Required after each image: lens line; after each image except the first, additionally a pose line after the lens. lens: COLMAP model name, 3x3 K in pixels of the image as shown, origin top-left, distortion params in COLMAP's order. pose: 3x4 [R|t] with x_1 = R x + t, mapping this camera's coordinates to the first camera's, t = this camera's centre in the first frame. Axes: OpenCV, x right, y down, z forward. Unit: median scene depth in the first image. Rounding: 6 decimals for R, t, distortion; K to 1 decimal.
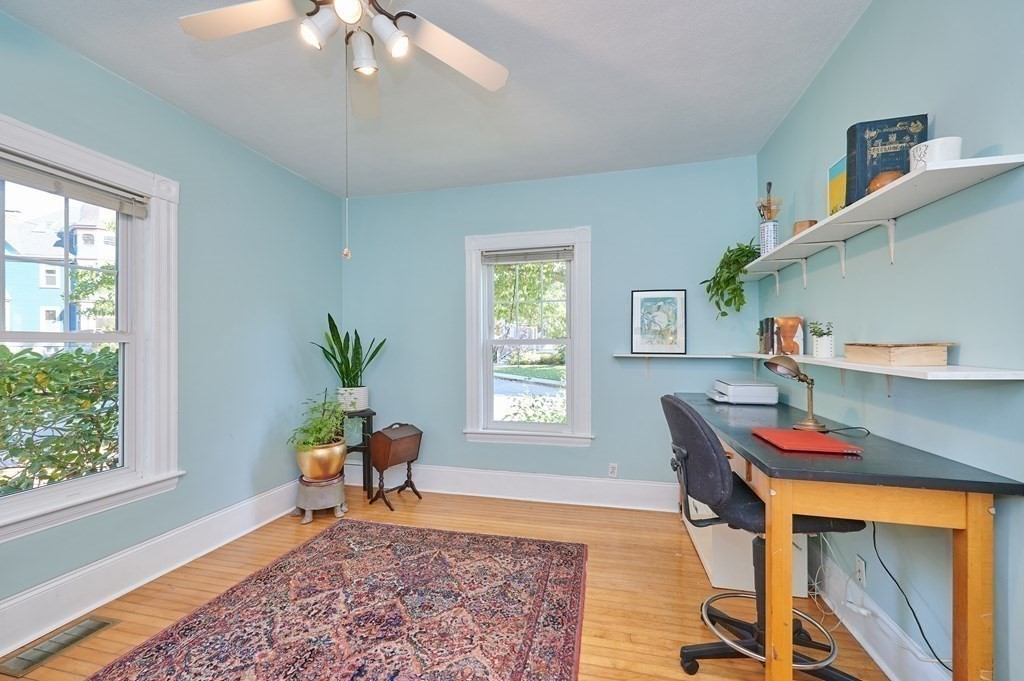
lens RADIAL K [[405.0, 0, 507.1], [0, 405.0, 344.0], [0, 0, 1]] dist [-0.001301, -0.000014]
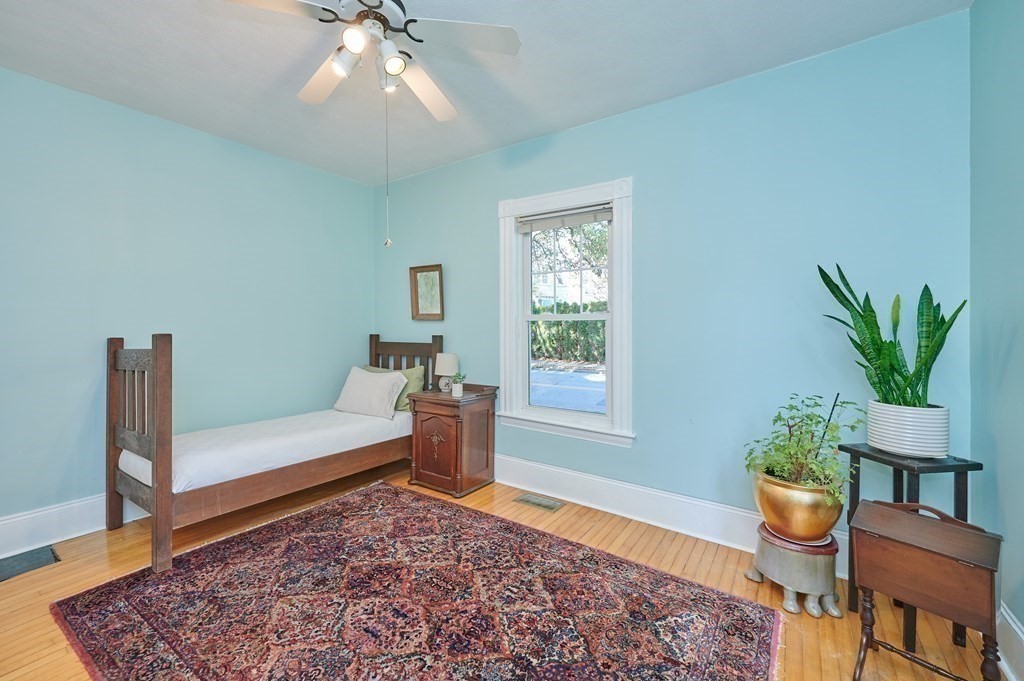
lens RADIAL K [[405.0, 0, 502.5], [0, 405.0, 330.7], [0, 0, 1]] dist [-0.001301, -0.000014]
pose [[-0.340656, 0.014143, -0.940082, 0.446140], [0.005958, 0.999899, 0.012884, 0.012012], [0.940169, -0.001212, -0.340706, 1.271794]]
